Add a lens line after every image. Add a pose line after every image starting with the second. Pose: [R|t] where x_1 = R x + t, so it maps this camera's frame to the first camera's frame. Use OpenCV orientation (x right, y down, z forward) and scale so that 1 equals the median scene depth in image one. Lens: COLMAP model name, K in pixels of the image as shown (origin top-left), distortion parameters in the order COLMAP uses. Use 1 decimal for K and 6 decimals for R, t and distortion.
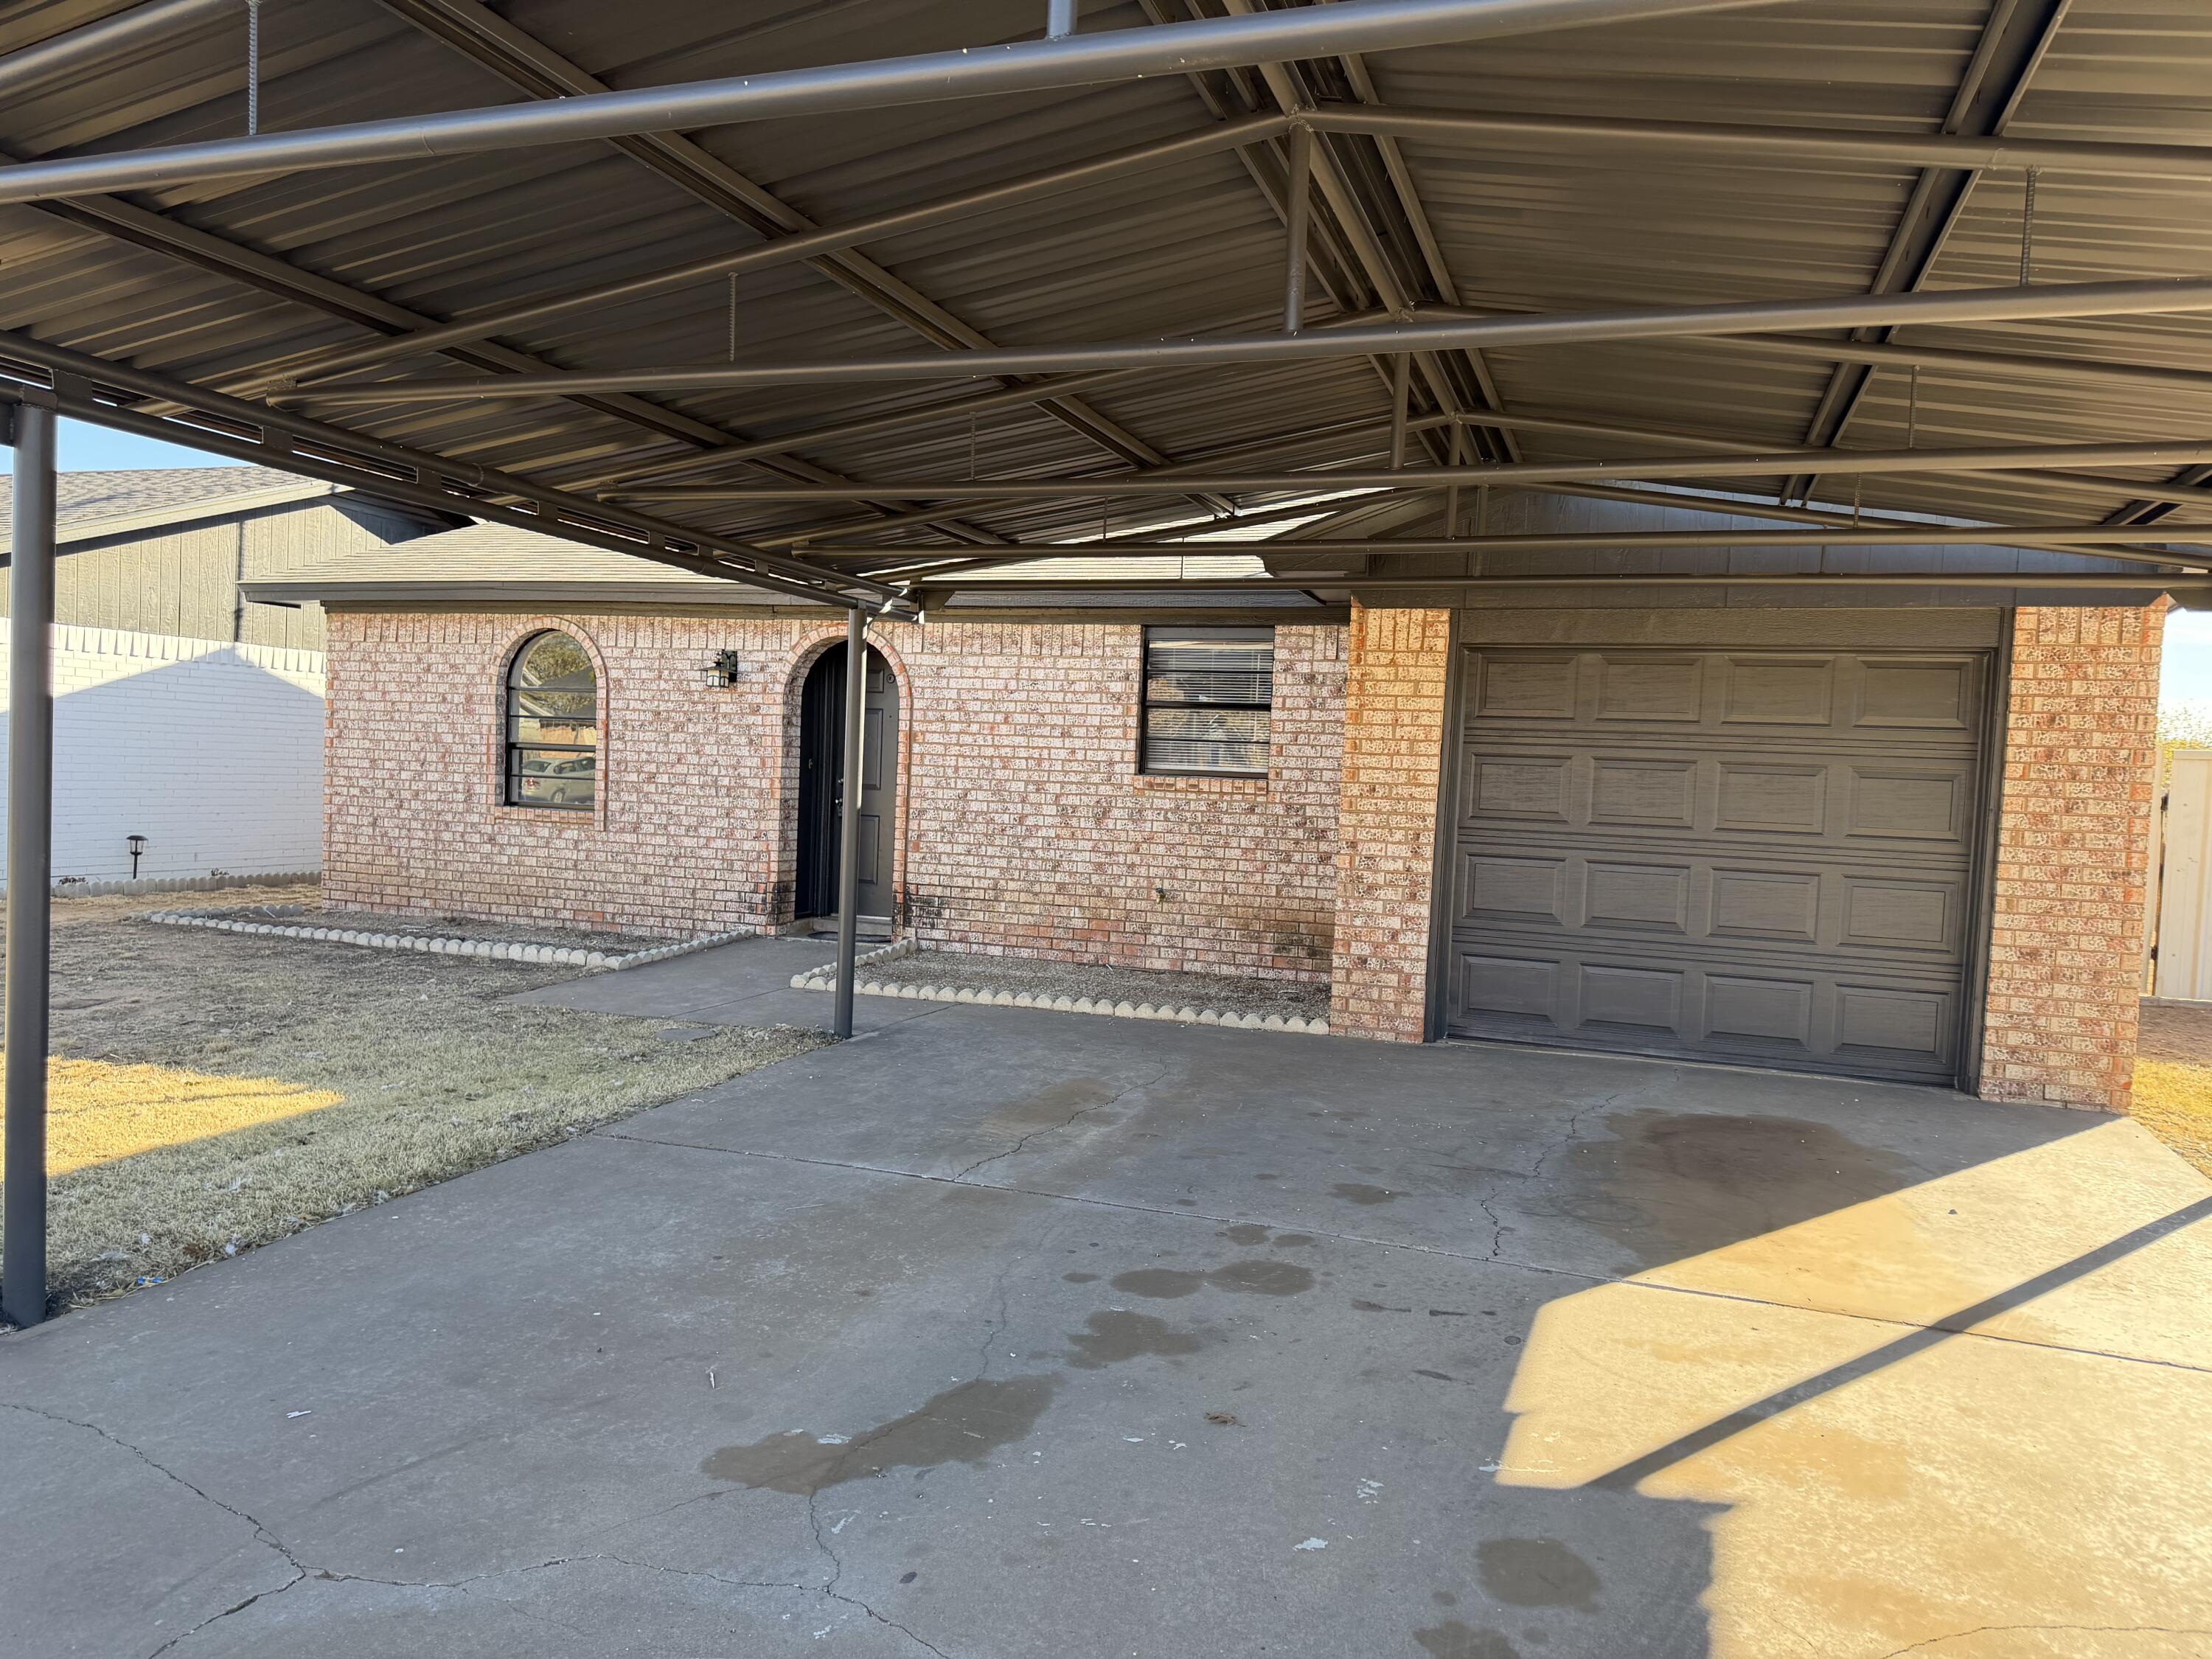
lens RADIAL K [[1542.9, 0, 1126.2], [0, 1542.9, 835.6], [0, 0, 1]] dist [0.093462, -0.122281]
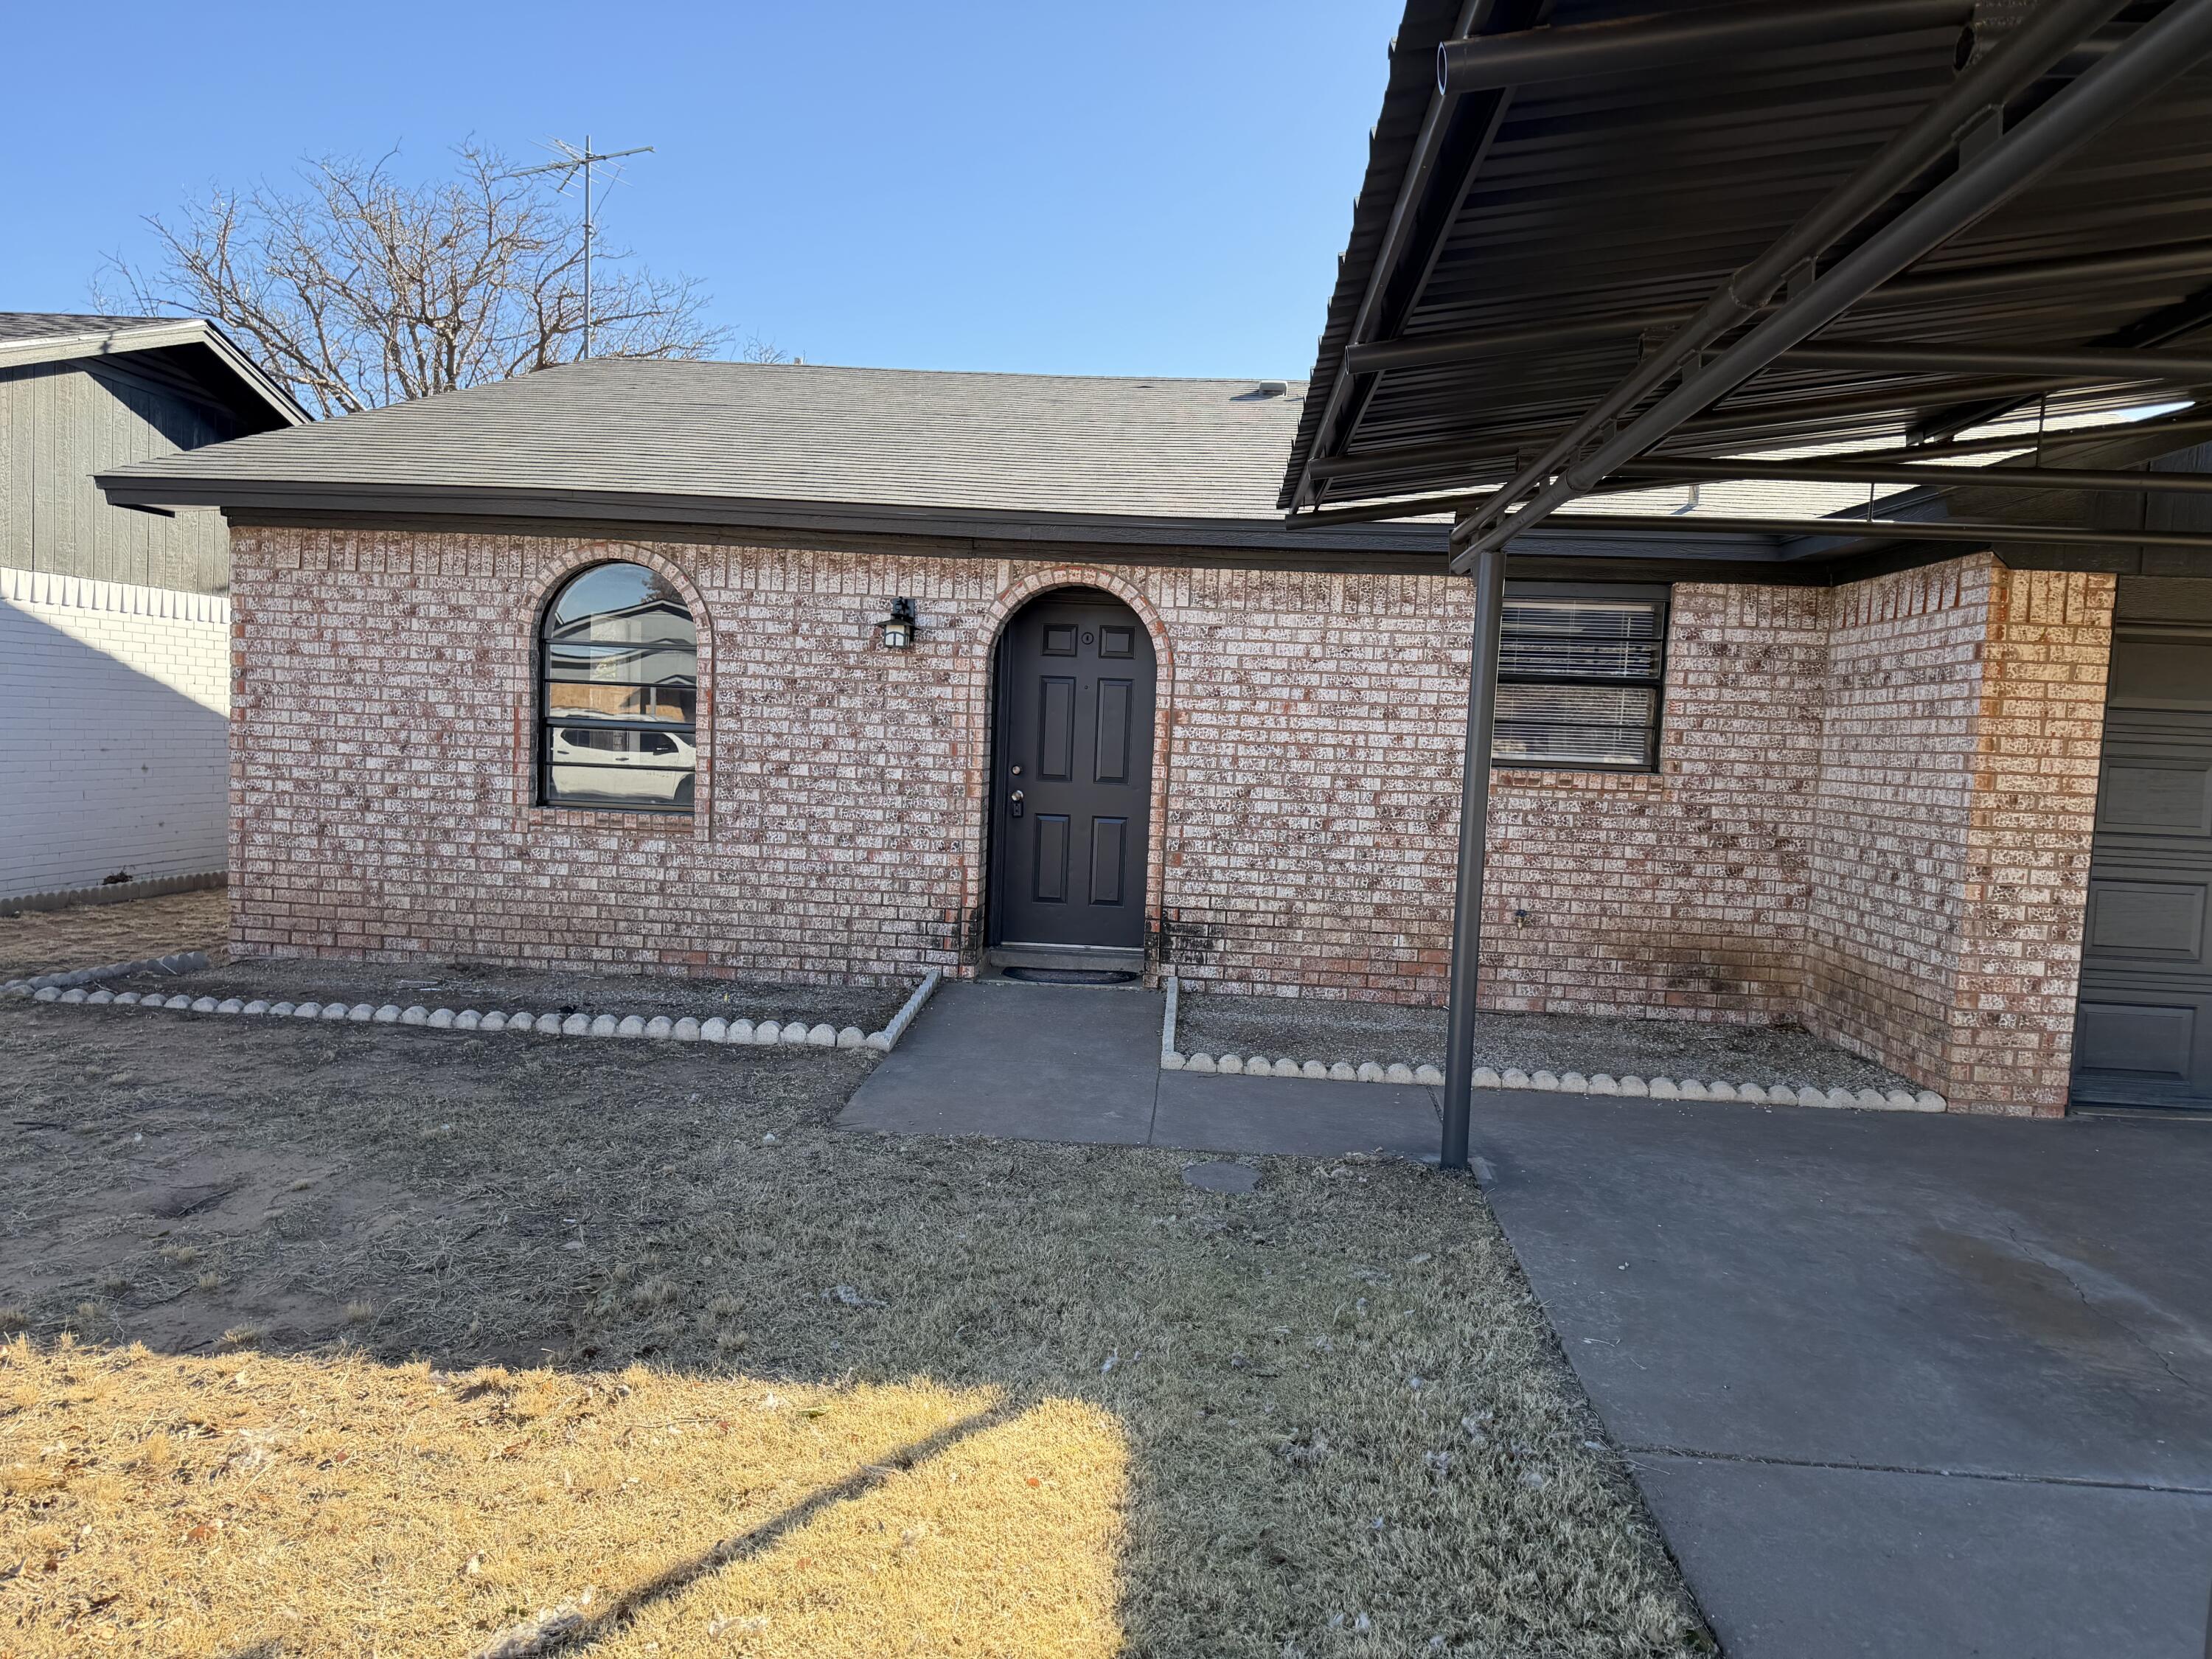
lens RADIAL K [[1569.0, 0, 1106.0], [0, 1569.0, 829.5], [0, 0, 1]] dist [0.137252, -0.217847]
pose [[0.965229, -0.016094, 0.260910, -0.383799], [0.007446, 0.999391, 0.034101, -0.035664], [-0.261300, -0.030973, 0.964761, 0.258776]]
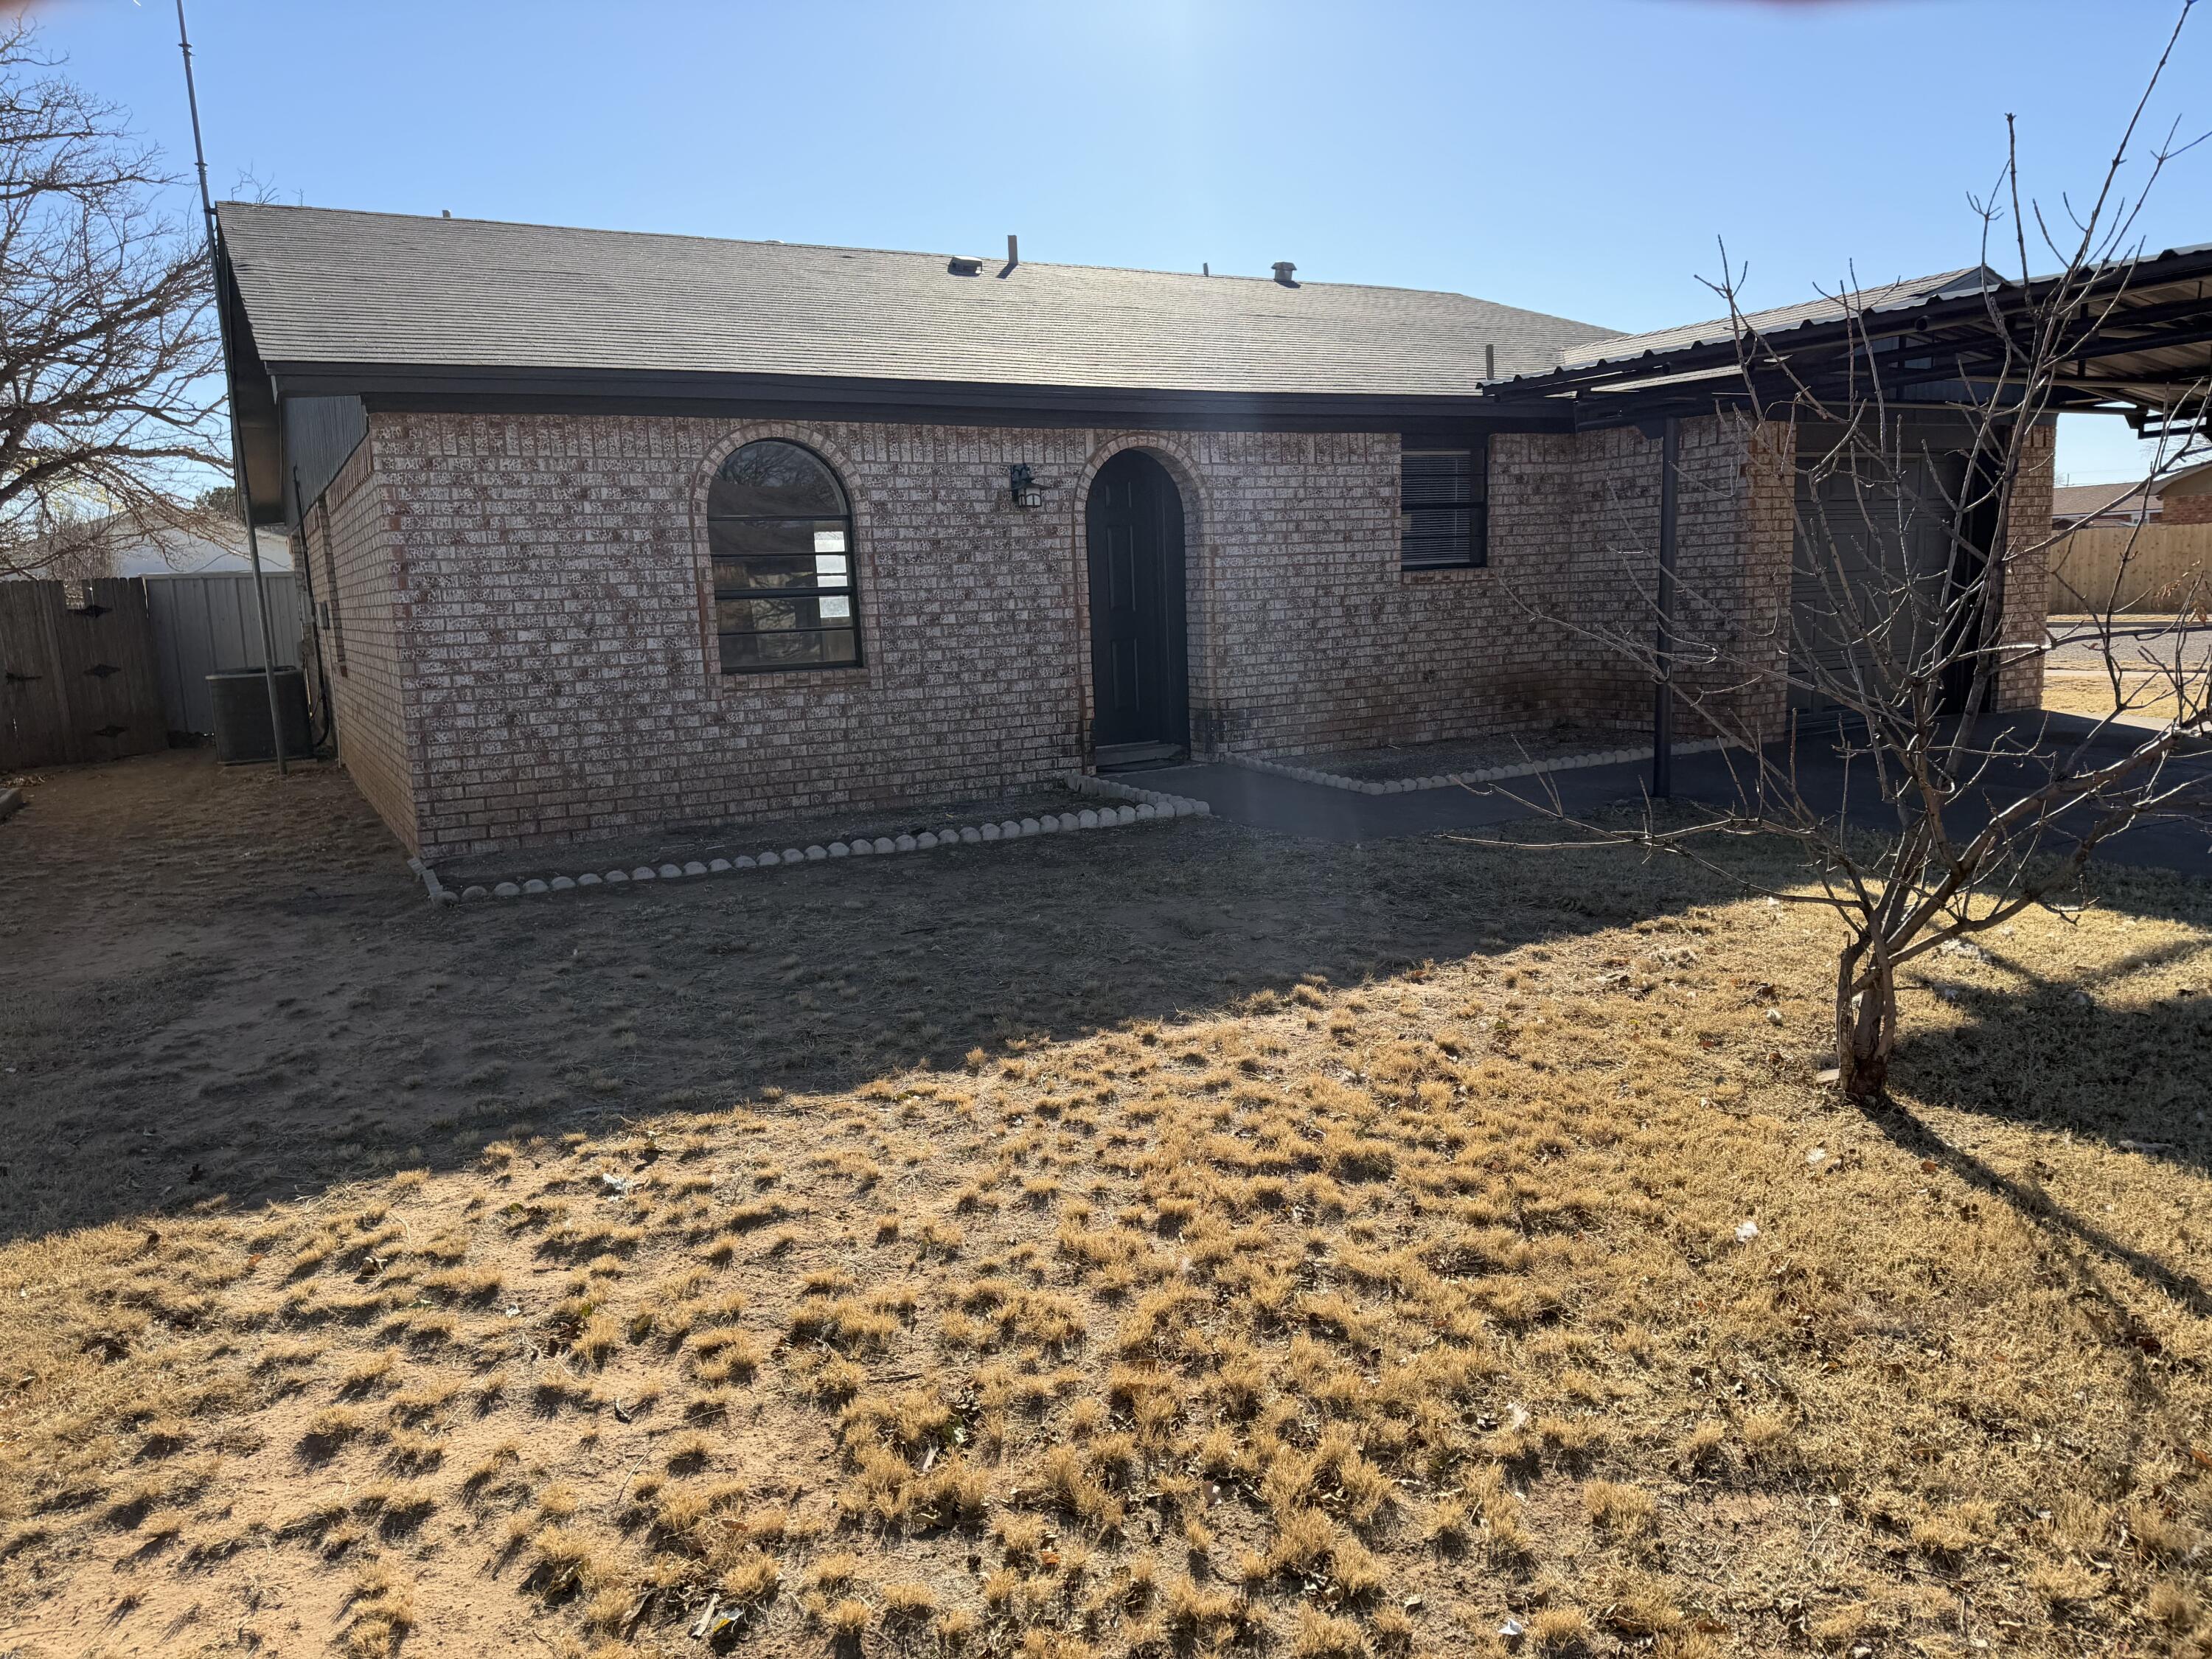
lens RADIAL K [[1540.9, 0, 1114.3], [0, 1540.9, 831.3], [0, 0, 1]] dist [0.169443, -0.314081]
pose [[0.662967, -0.183699, 0.725761, -0.956663], [0.096909, 0.982330, 0.160116, -0.053802], [-0.742350, -0.035819, 0.669054, 0.384156]]
